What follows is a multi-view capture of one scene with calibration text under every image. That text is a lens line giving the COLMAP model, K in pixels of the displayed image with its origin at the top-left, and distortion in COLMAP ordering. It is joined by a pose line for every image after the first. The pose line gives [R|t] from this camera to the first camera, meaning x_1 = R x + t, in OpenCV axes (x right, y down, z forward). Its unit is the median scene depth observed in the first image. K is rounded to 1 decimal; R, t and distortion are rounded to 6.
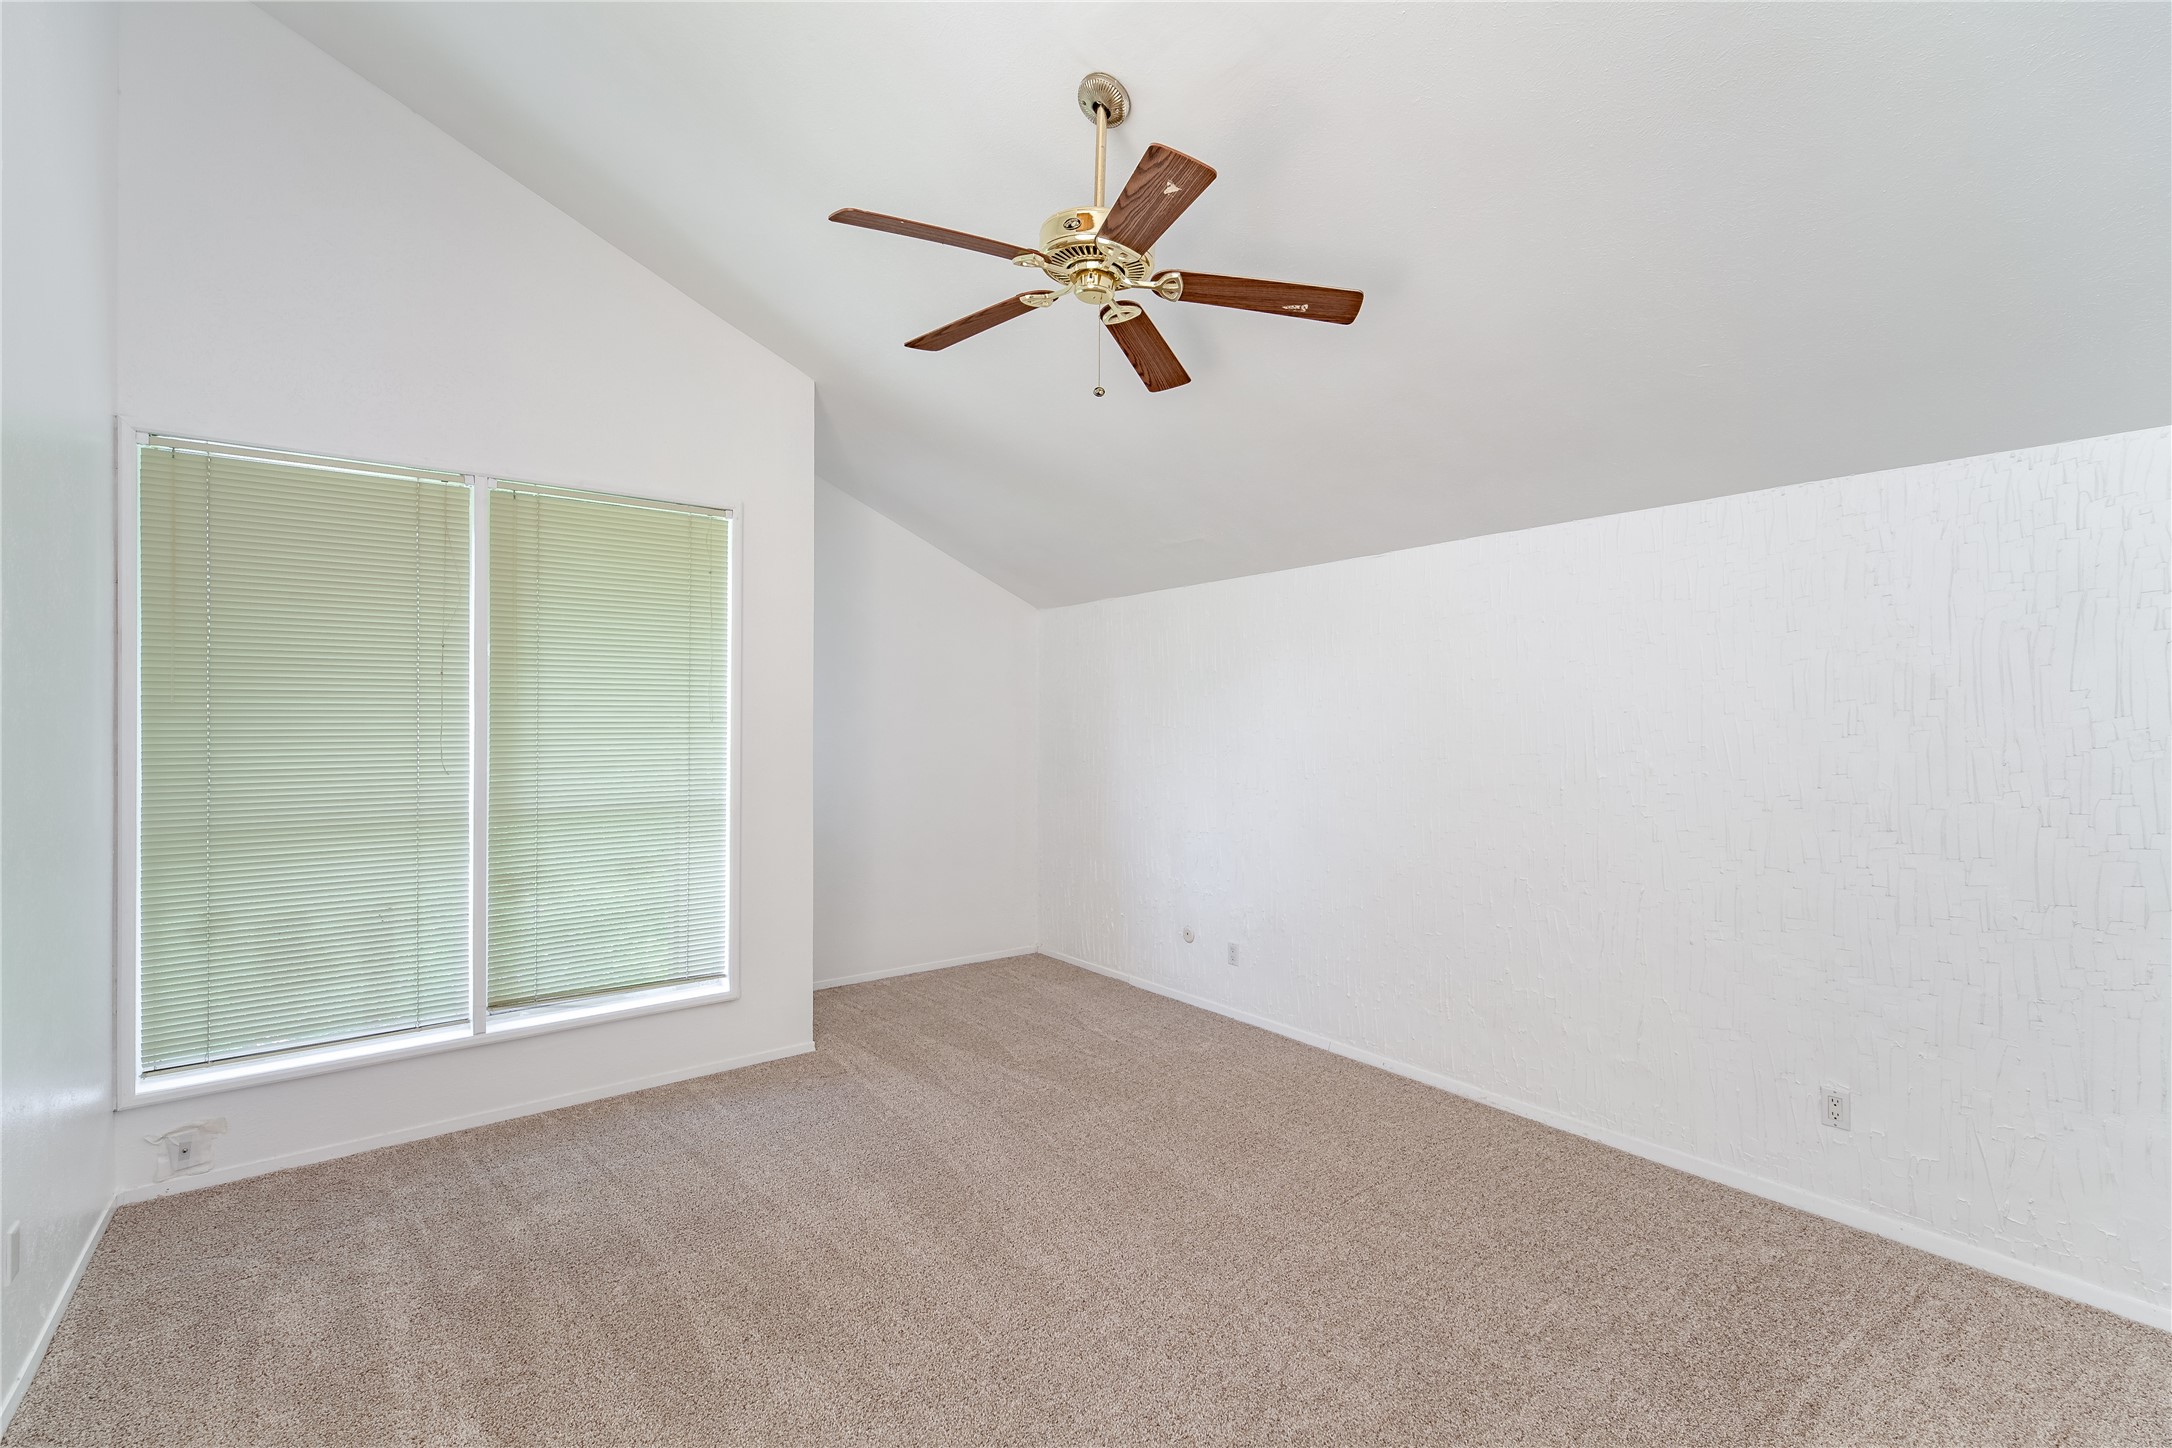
lens RADIAL K [[978.6, 0, 1141.0], [0, 978.6, 740.4], [0, 0, 1]] dist [-0.001689, -0.000711]
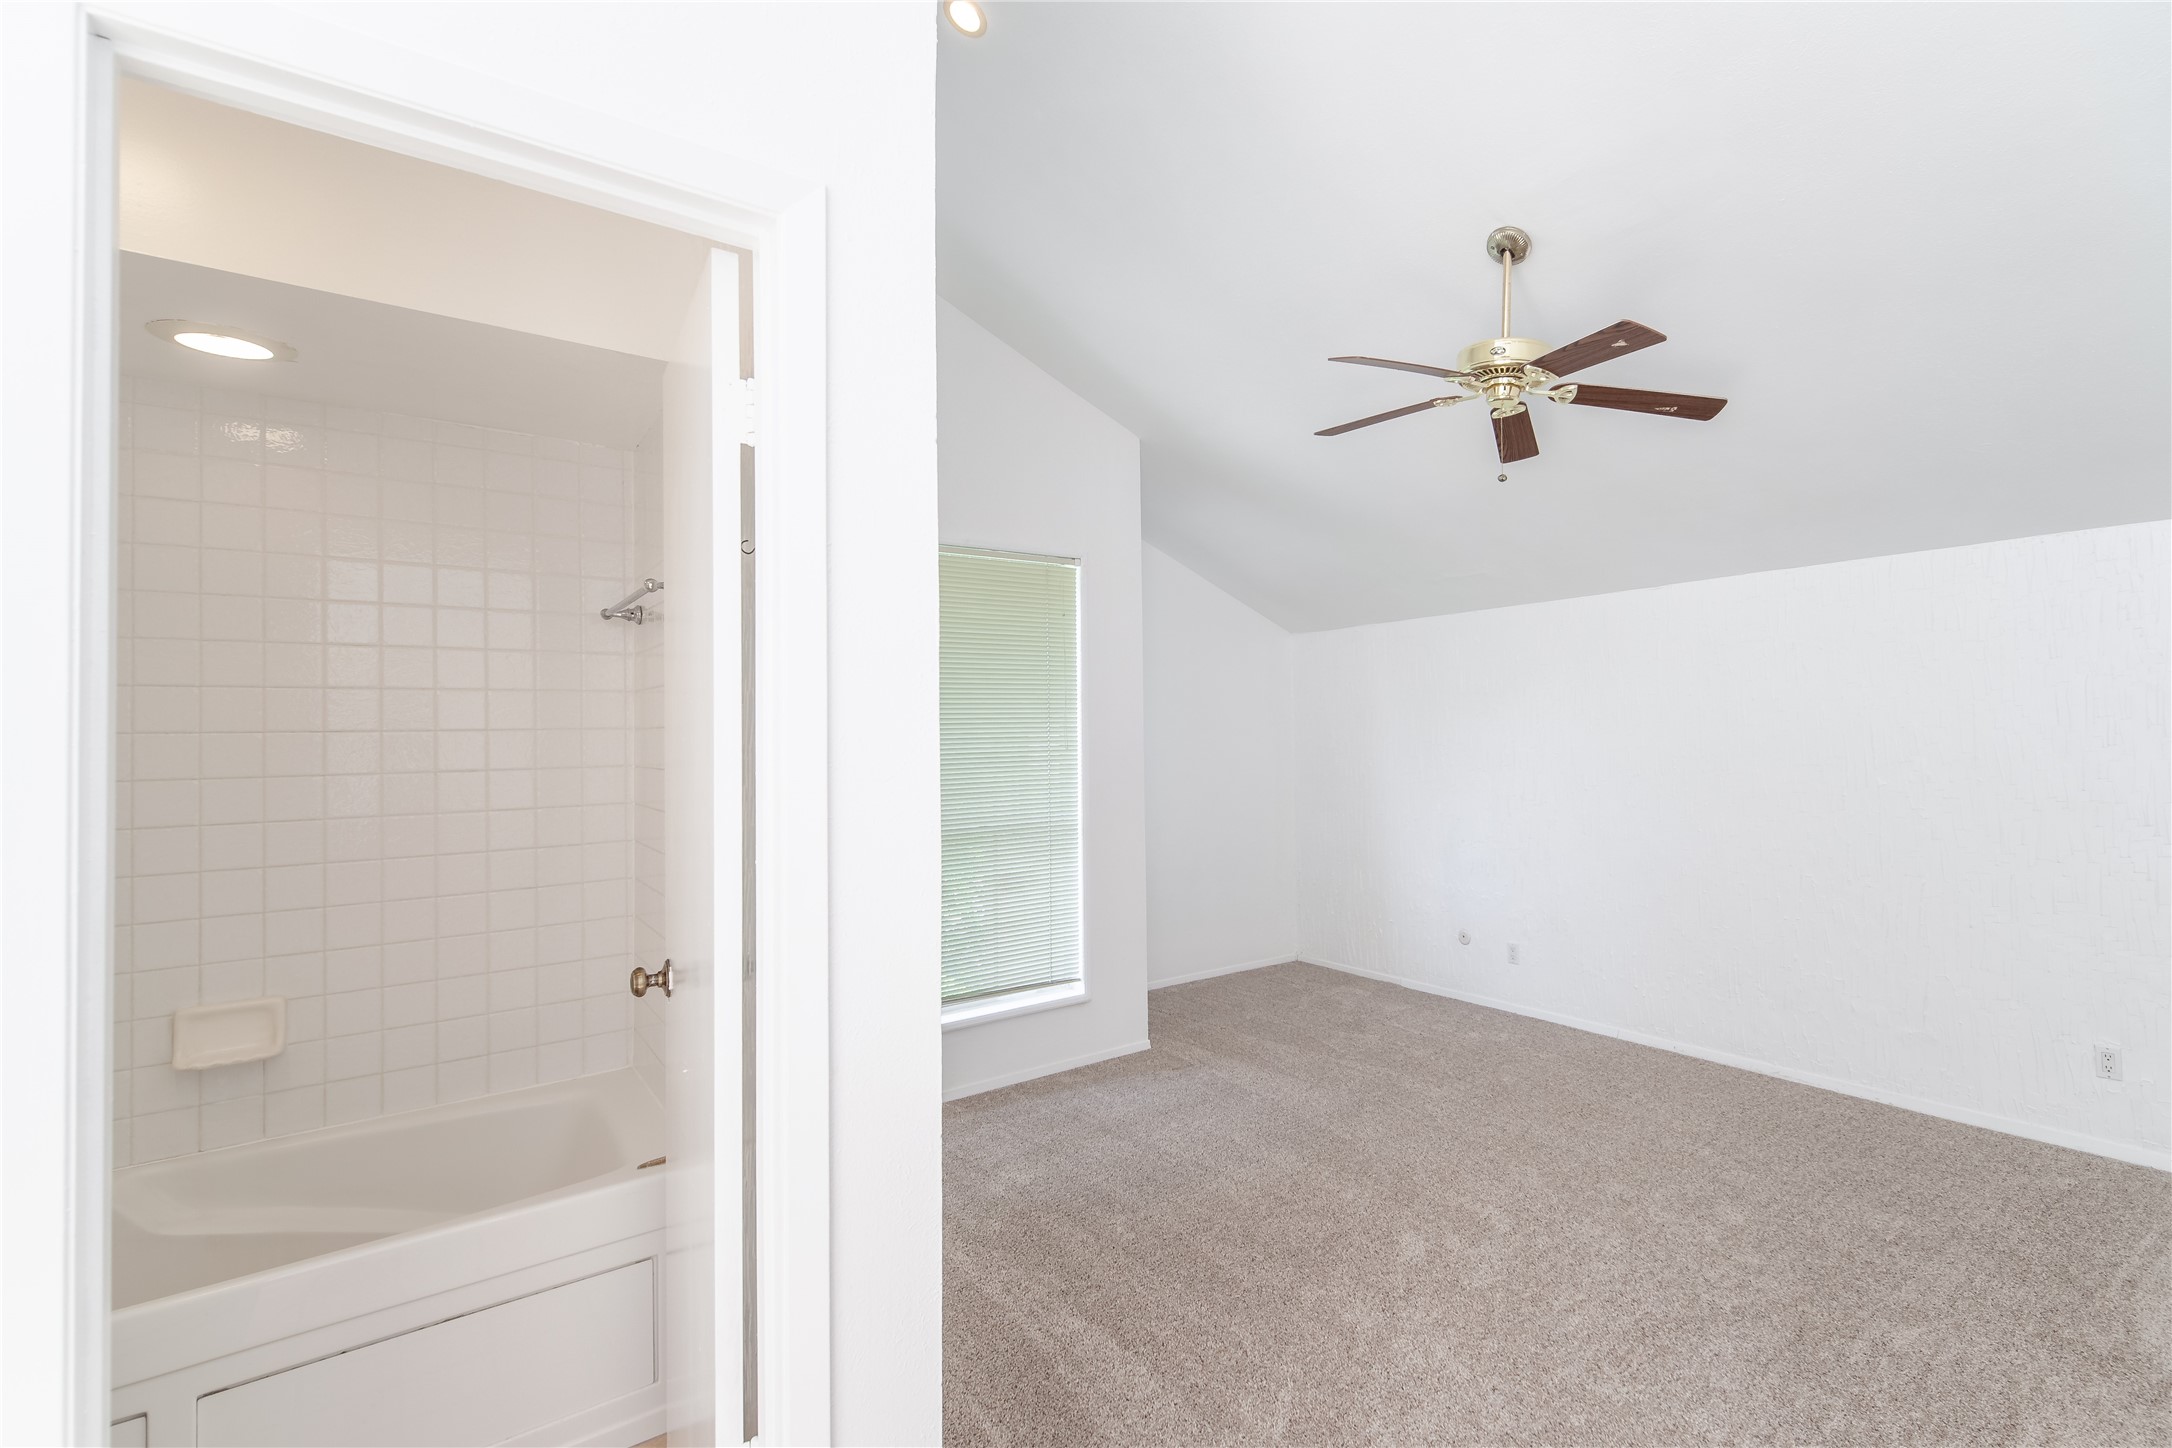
lens RADIAL K [[1182.4, 0, 1087.2], [0, 1182.4, 718.1], [0, 0, 1]] dist [-0.002486, 0.000419]
pose [[0.999783, -0.019285, 0.007909, -0.486774], [0.019452, 0.999578, -0.021594, -0.029130], [-0.007489, 0.021744, 0.999736, -0.392054]]
